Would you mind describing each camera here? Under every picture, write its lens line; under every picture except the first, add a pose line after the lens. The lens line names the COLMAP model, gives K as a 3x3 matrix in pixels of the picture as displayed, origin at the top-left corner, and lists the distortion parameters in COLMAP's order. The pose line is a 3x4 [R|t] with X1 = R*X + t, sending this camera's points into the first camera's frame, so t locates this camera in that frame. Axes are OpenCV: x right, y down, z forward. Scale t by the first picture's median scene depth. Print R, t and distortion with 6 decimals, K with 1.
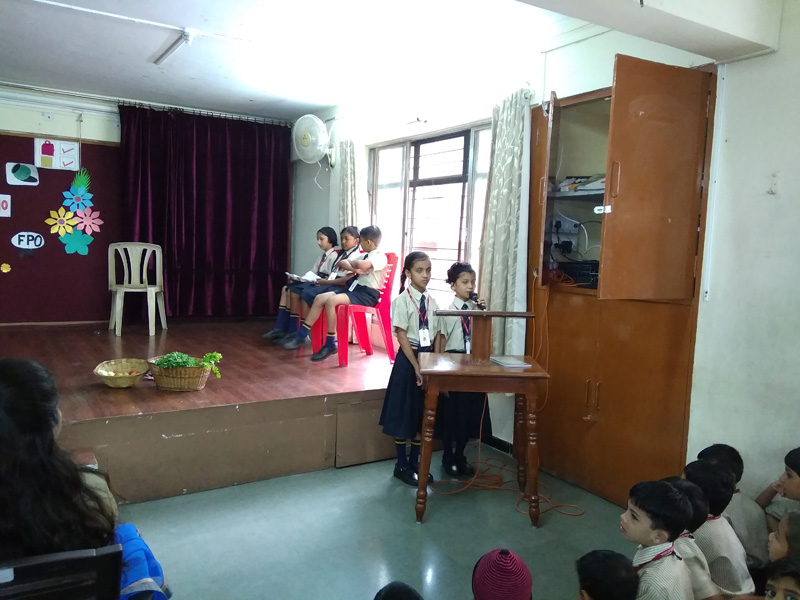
lens RADIAL K [[646.5, 0, 404.0], [0, 646.5, 301.8], [0, 0, 1]] dist [0.097043, -0.158077]
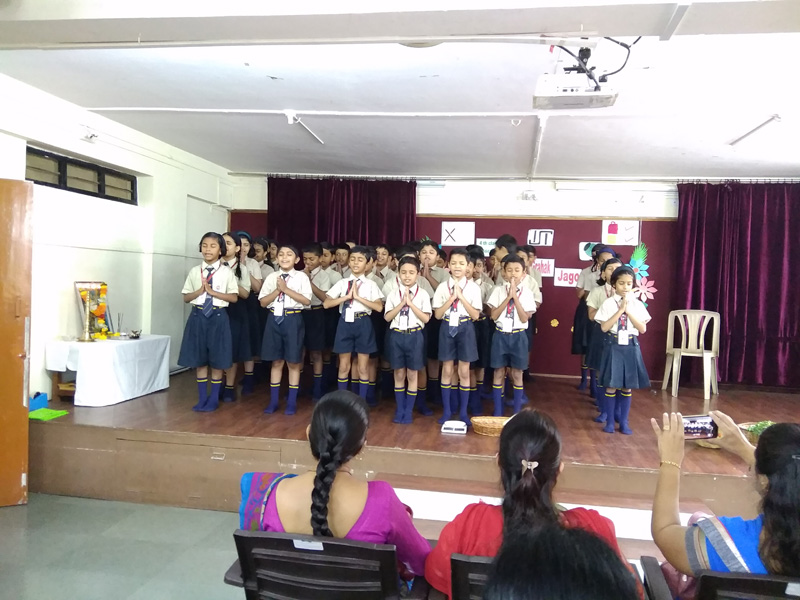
lens RADIAL K [[646.5, 0, 393.6], [0, 646.5, 299.3], [0, 0, 1]] dist [0.097043, -0.158077]
pose [[0.750667, 0.000515, -0.660680, -0.069886], [-0.061368, 0.995731, -0.068951, -0.003965], [0.657824, 0.092304, 0.747494, -0.111158]]
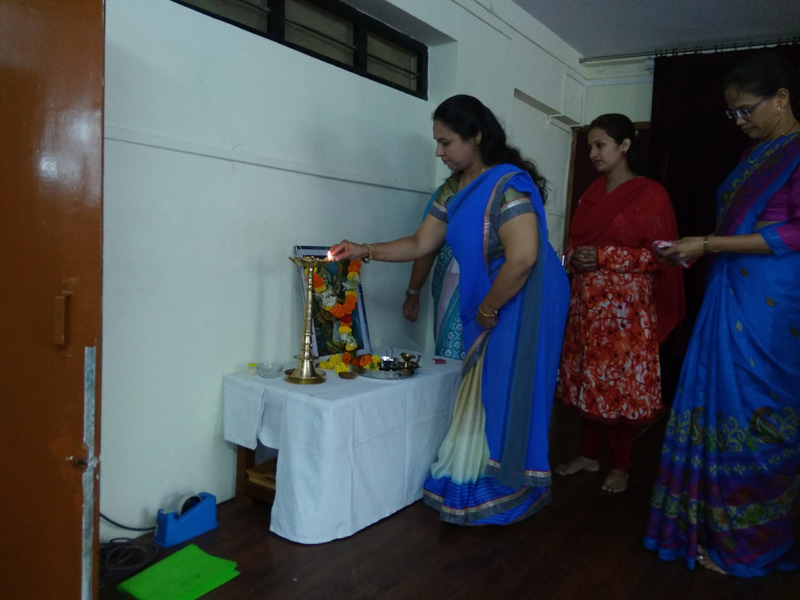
lens RADIAL K [[646.5, 0, 399.8], [0, 646.5, 300.4], [0, 0, 1]] dist [0.097043, -0.158077]
pose [[0.407140, 0.065649, -0.911003, -0.536193], [-0.117400, 0.992901, 0.019083, -0.040770], [0.905789, 0.099182, 0.411957, 0.140531]]
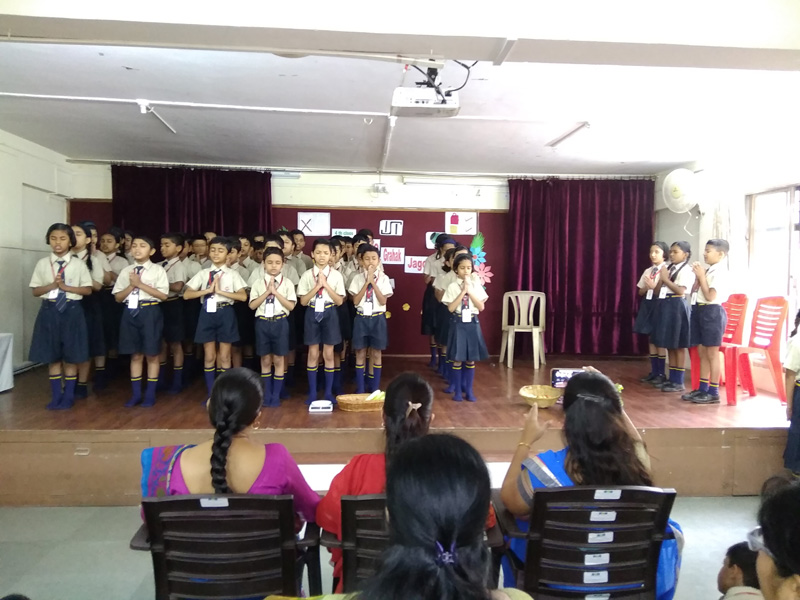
lens RADIAL K [[646.5, 0, 395.4], [0, 646.5, 300.0], [0, 0, 1]] dist [0.097043, -0.158077]
pose [[0.883247, -0.013688, -0.468709, -0.055504], [-0.016951, 0.997988, -0.061088, 0.003119], [0.468602, 0.061901, 0.881238, -0.158239]]
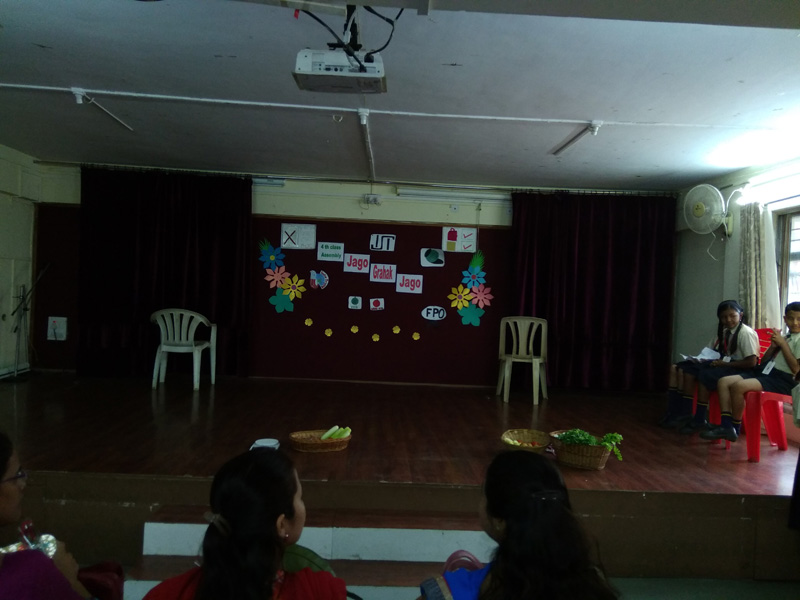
lens RADIAL K [[646.5, 0, 394.2], [0, 646.5, 300.2], [0, 0, 1]] dist [0.097043, -0.158077]
pose [[0.862041, 0.000099, -0.506838, -0.048970], [-0.050959, 0.994950, -0.086479, -0.013197], [0.504269, 0.100376, 0.857693, -0.028392]]
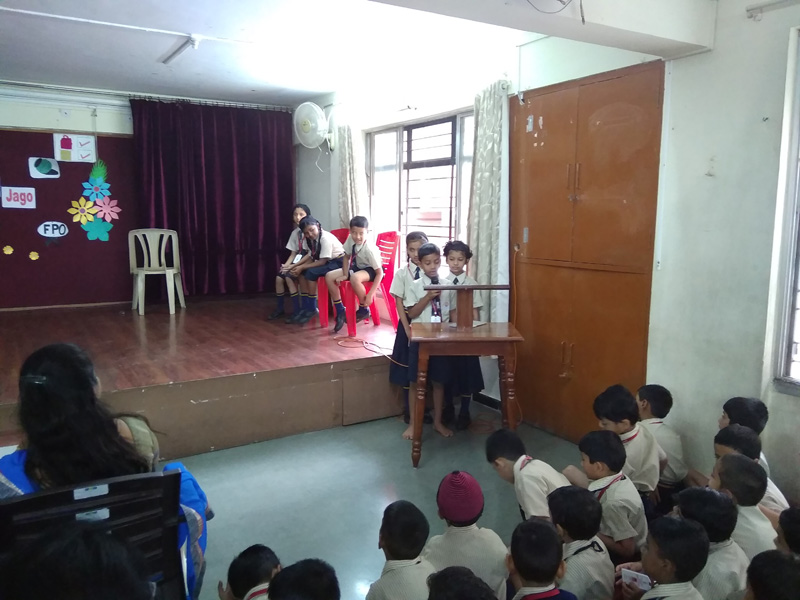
lens RADIAL K [[646.5, 0, 404.6], [0, 646.5, 303.2], [0, 0, 1]] dist [0.097043, -0.158077]
pose [[0.999403, -0.031644, -0.013891, 0.015761], [0.032294, 0.998260, 0.049341, -0.007123], [0.012305, -0.049760, 0.998685, -0.076324]]
